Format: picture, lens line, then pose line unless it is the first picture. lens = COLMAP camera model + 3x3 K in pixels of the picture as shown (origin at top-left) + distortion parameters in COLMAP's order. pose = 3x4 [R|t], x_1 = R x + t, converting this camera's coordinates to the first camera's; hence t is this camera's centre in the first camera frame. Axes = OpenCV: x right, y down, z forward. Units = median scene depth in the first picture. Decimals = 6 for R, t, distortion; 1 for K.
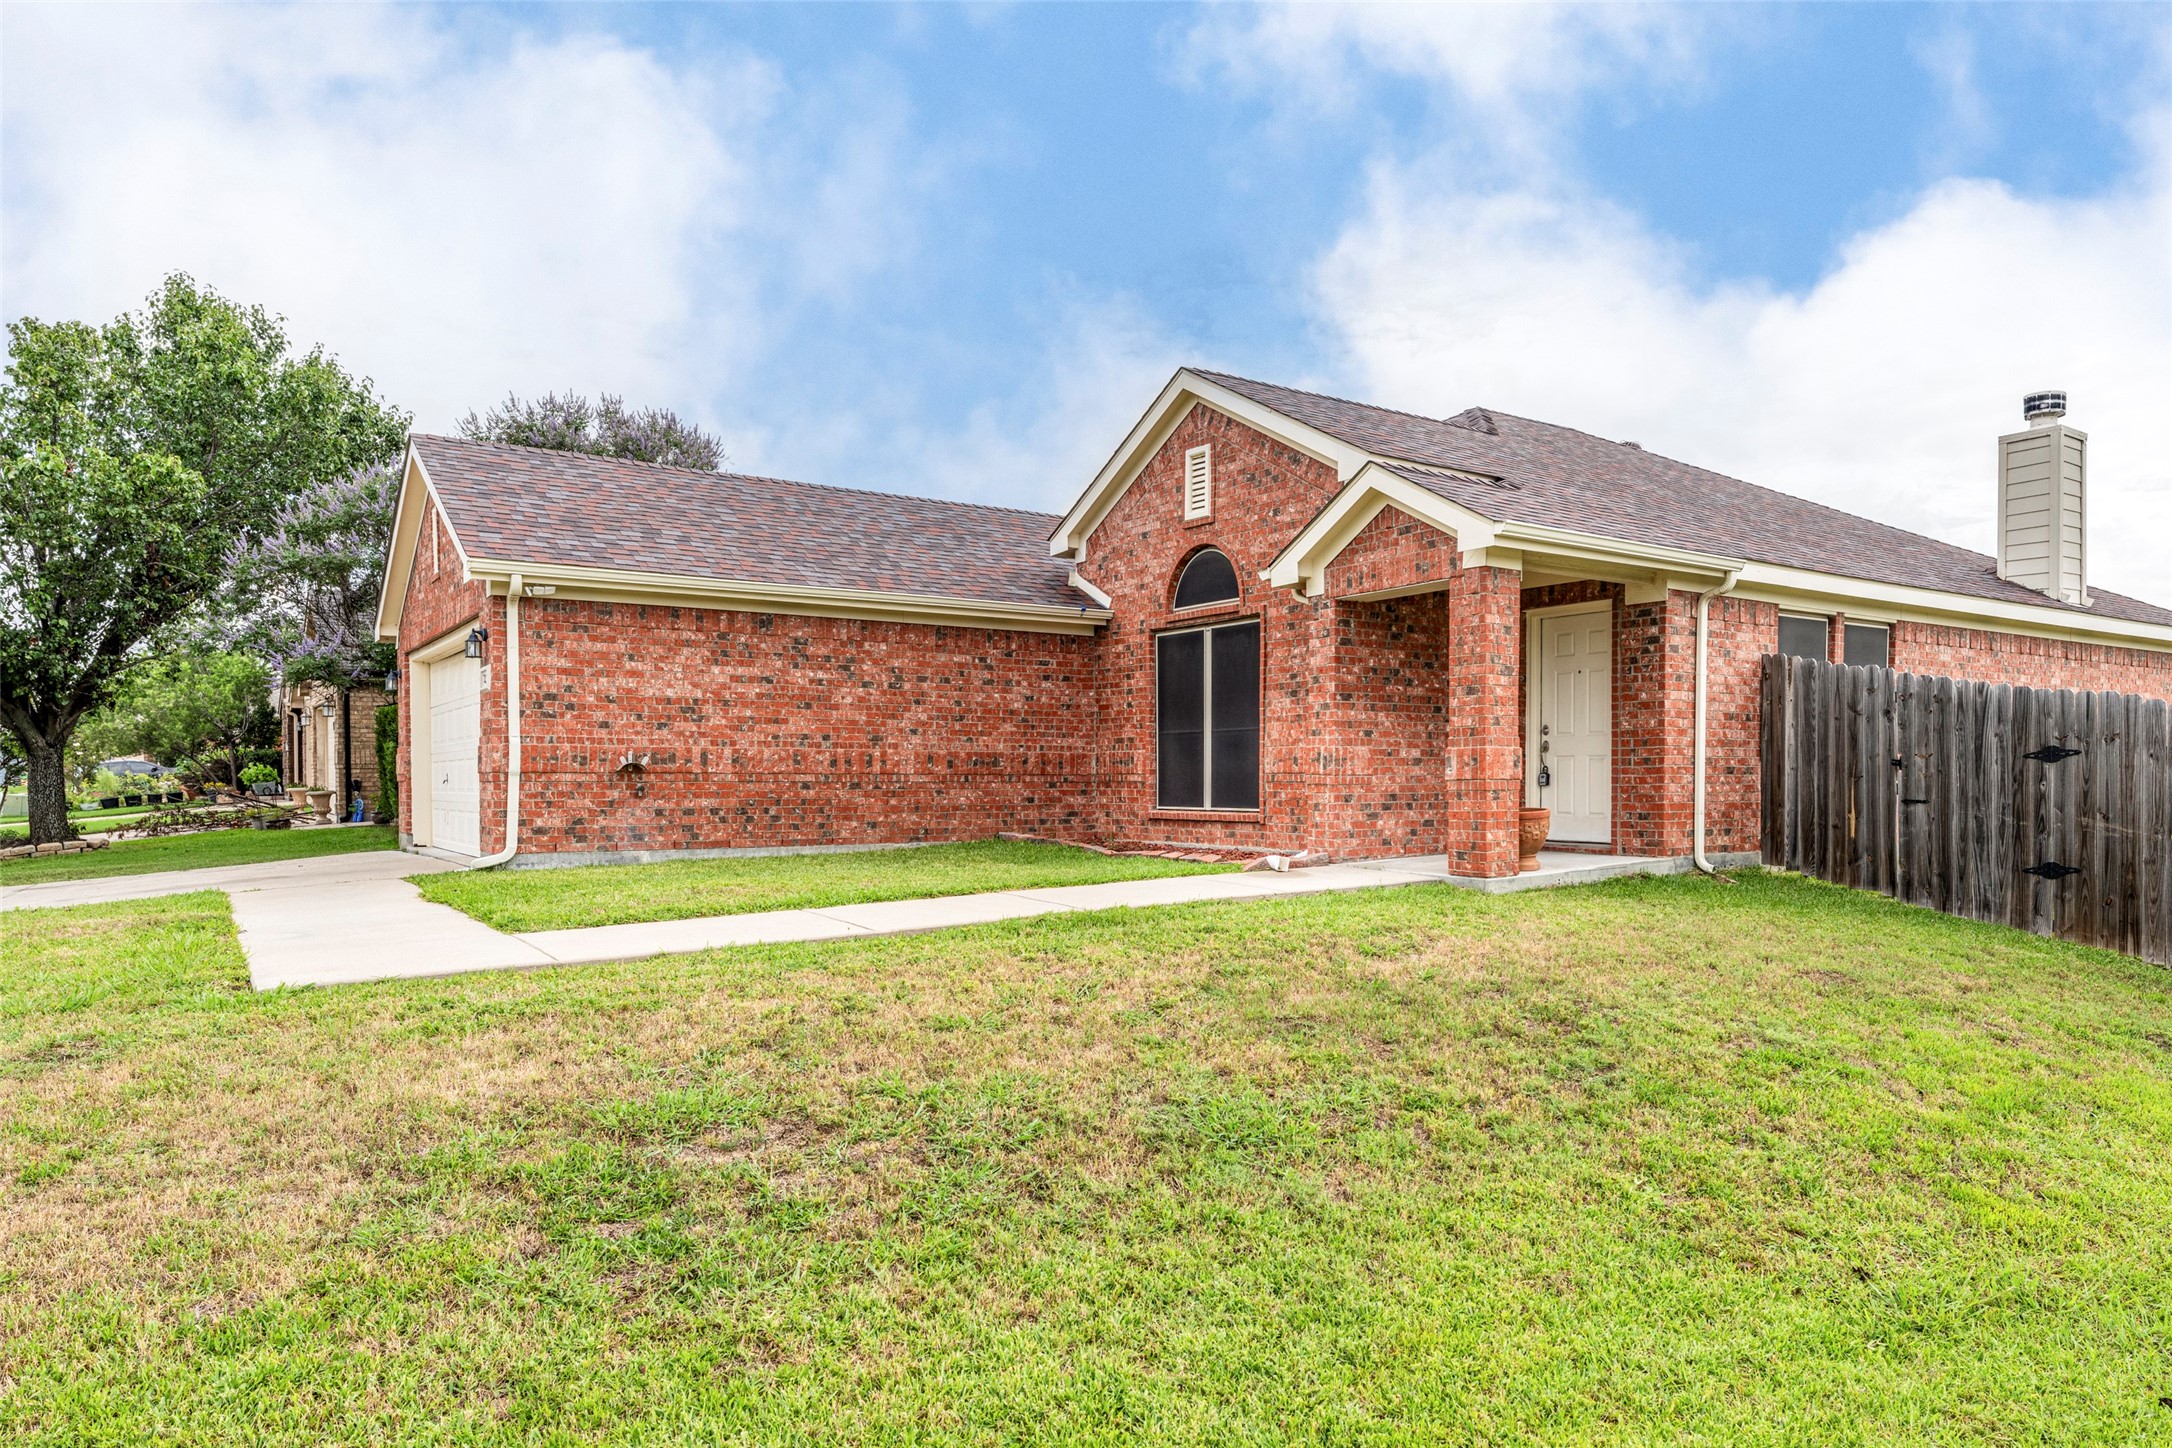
lens RADIAL K [[1304.6, 0, 1274.5], [0, 1304.6, 783.0], [0, 0, 1]] dist [0.004320, 0.000211]
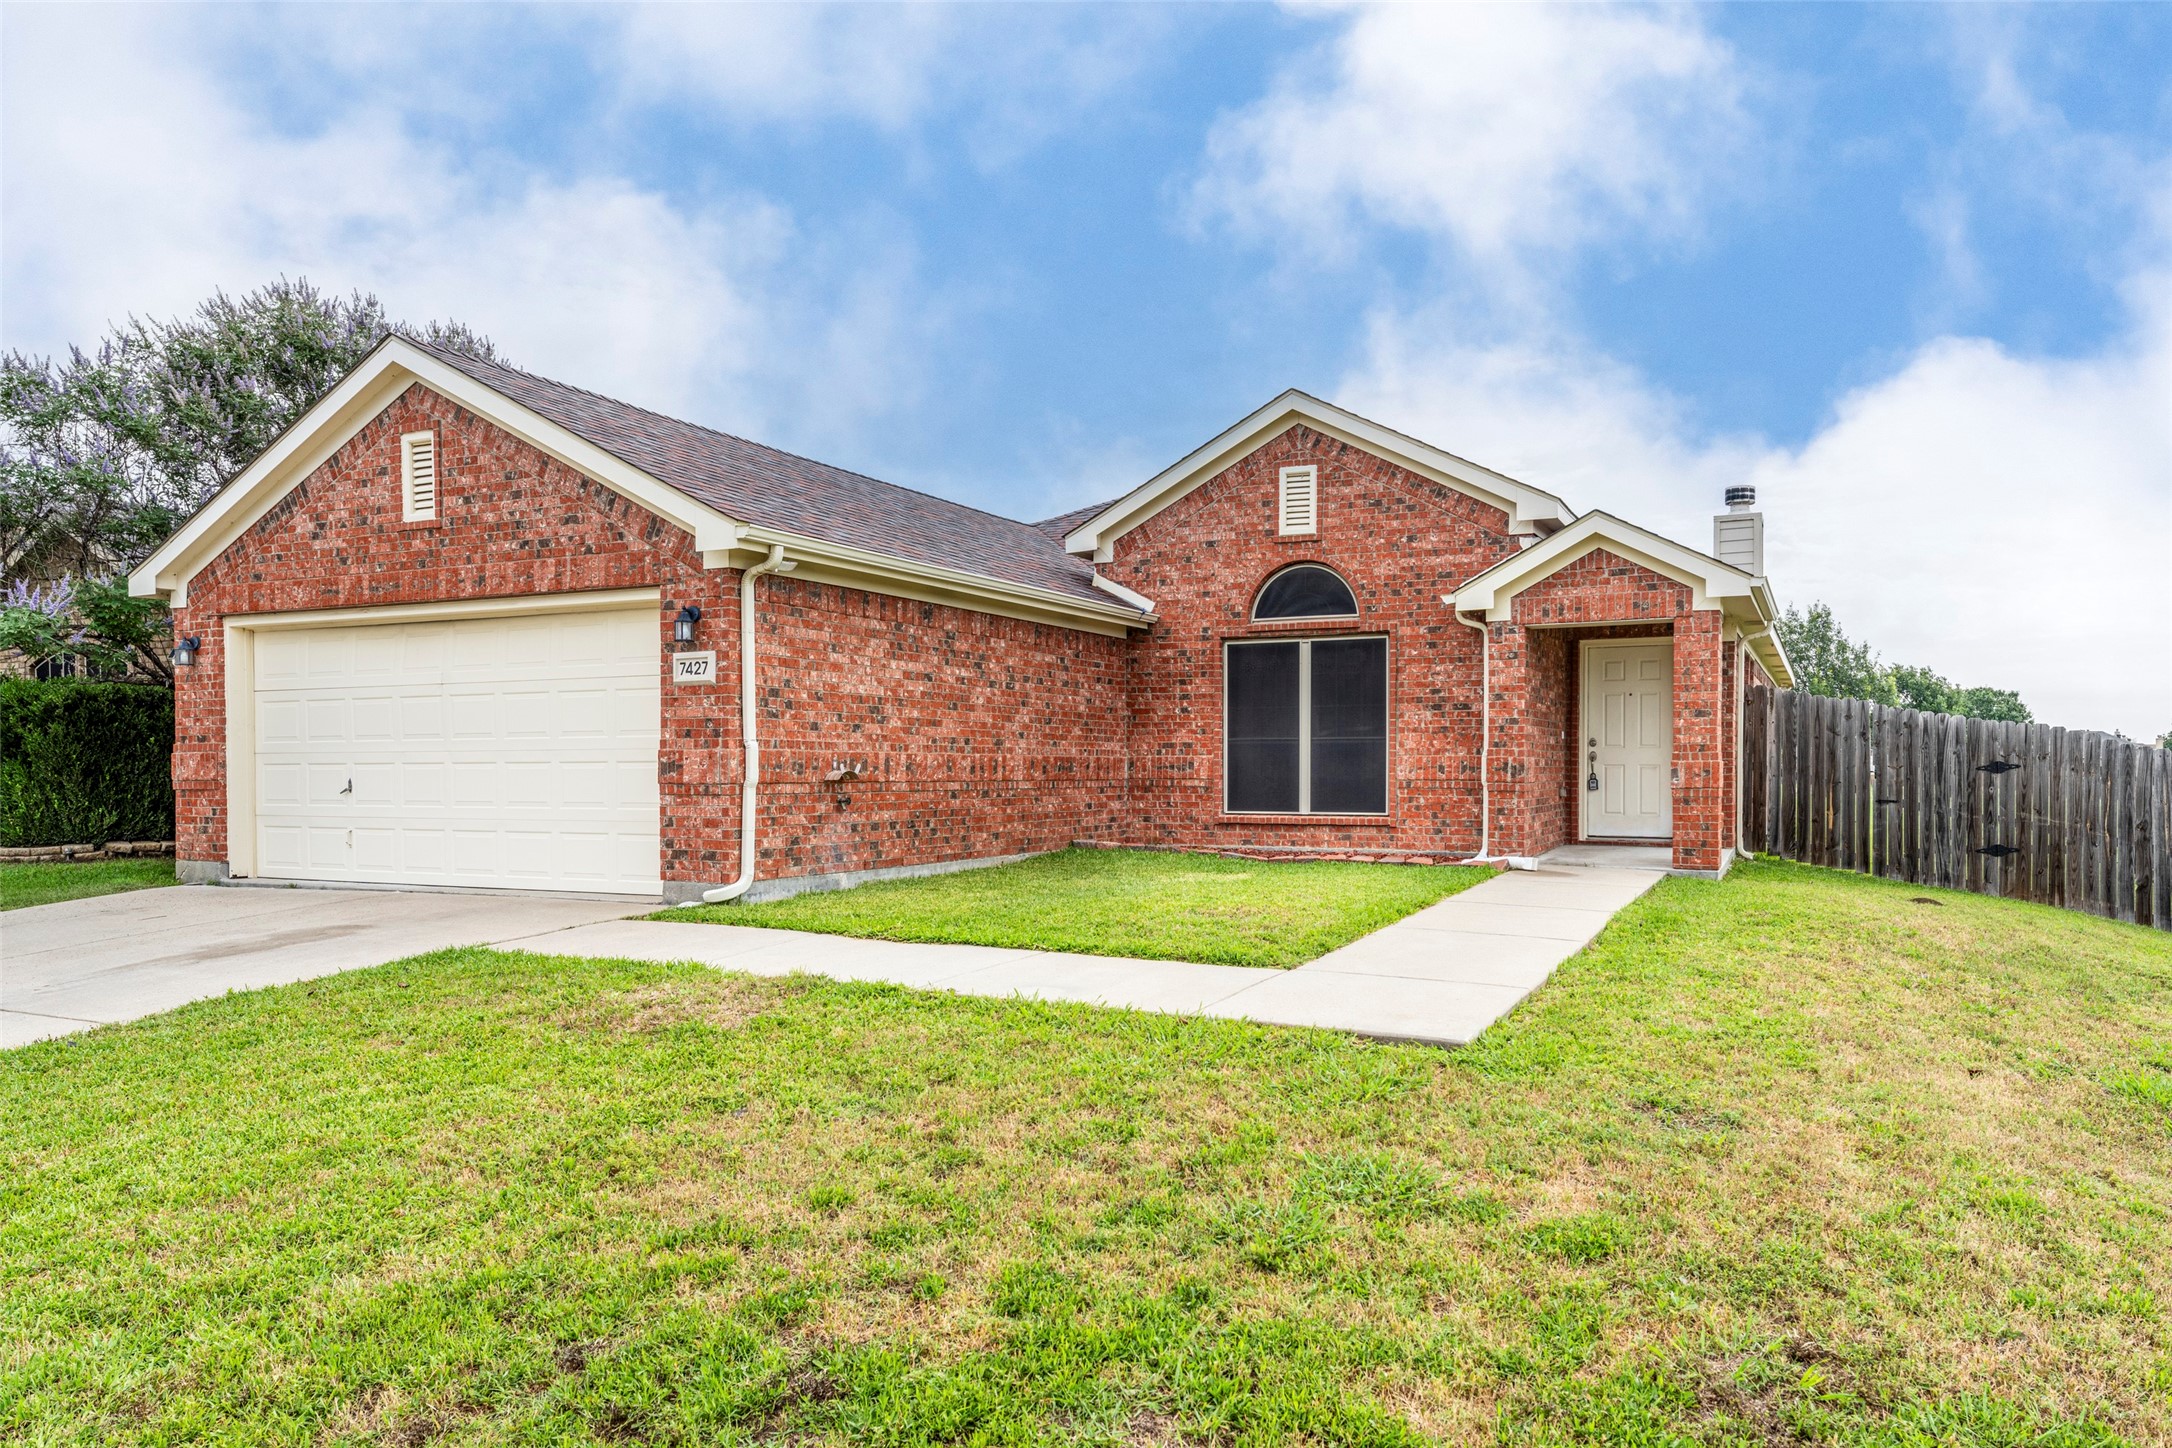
lens RADIAL K [[1268.0, 0, 1234.4], [0, 1268.0, 764.8], [0, 0, 1]] dist [0.003807, 0.000077]
pose [[0.889028, 0.002625, 0.457845, -0.602424], [0.000569, 0.999976, -0.006838, -0.012763], [-0.457852, 0.006340, 0.889006, 0.131256]]
